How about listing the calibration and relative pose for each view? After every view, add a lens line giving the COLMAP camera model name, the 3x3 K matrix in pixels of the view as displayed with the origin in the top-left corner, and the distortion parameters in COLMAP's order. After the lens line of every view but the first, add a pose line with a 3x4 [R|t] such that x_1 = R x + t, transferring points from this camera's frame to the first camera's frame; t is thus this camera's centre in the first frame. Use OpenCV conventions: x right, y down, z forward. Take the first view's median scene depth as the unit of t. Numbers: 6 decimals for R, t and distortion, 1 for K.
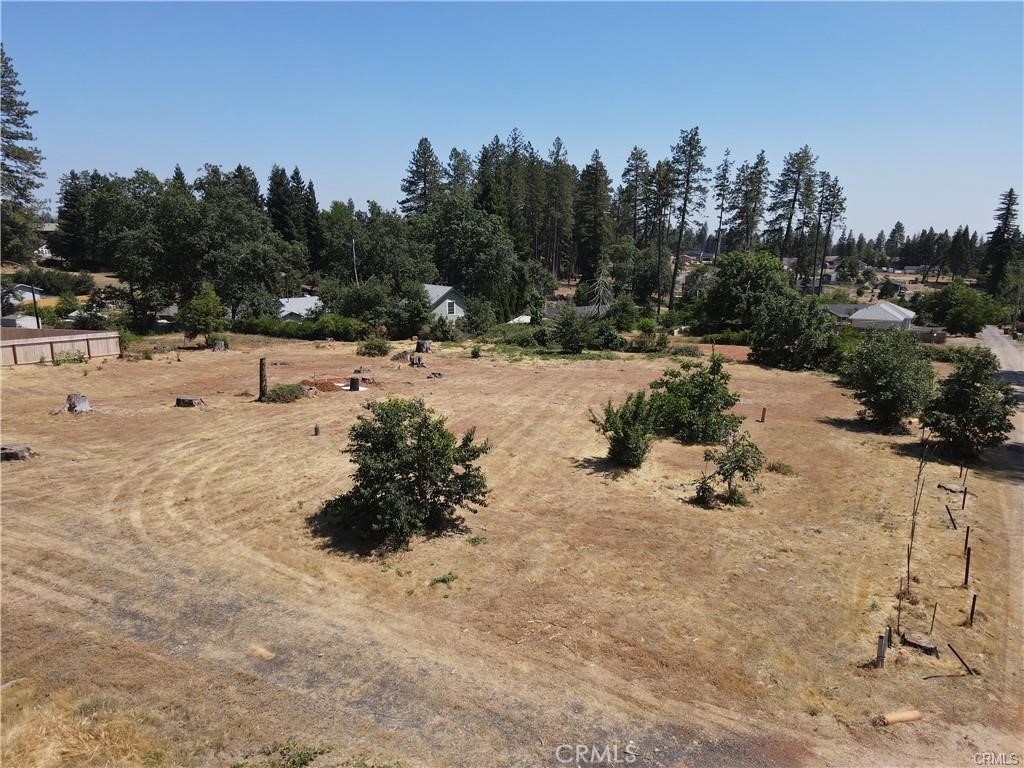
lens RADIAL K [[749.3, 0, 508.5], [0, 749.3, 380.2], [0, 0, 1]] dist [0.003037, 0.032924]
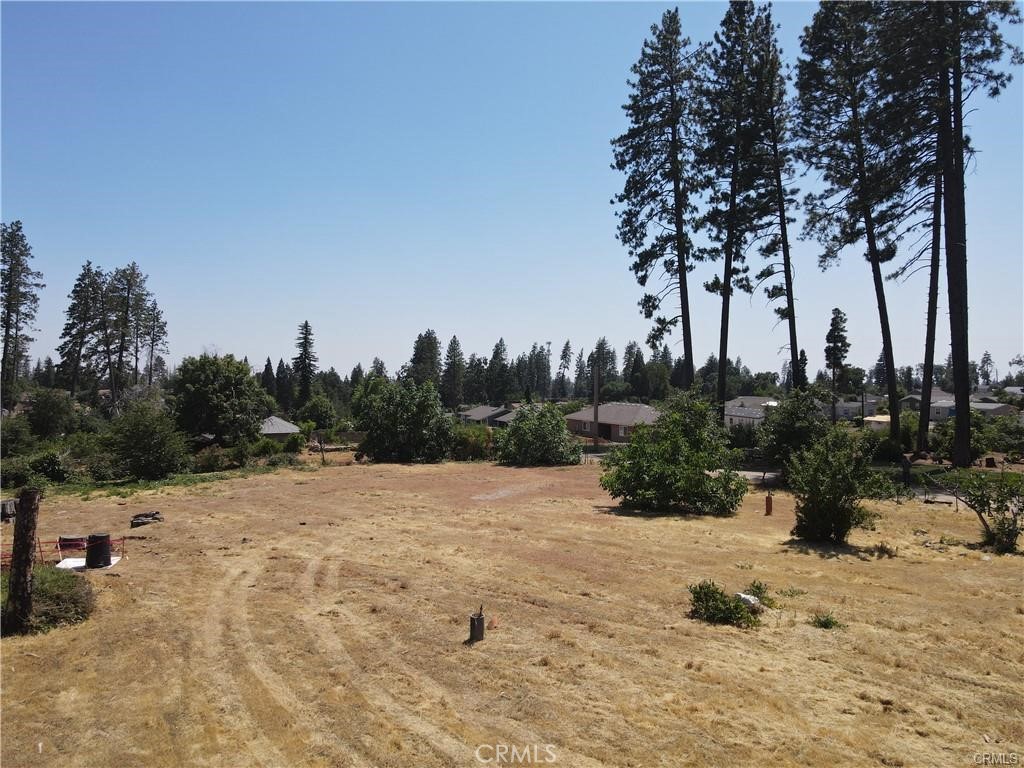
lens RADIAL K [[749.3, 0, 508.5], [0, 749.3, 380.2], [0, 0, 1]] dist [0.003037, 0.032924]
pose [[0.585395, -0.015587, 0.810598, -0.103601], [0.162483, 0.981786, -0.098463, -0.002572], [-0.794300, 0.189348, 0.577265, 0.141704]]
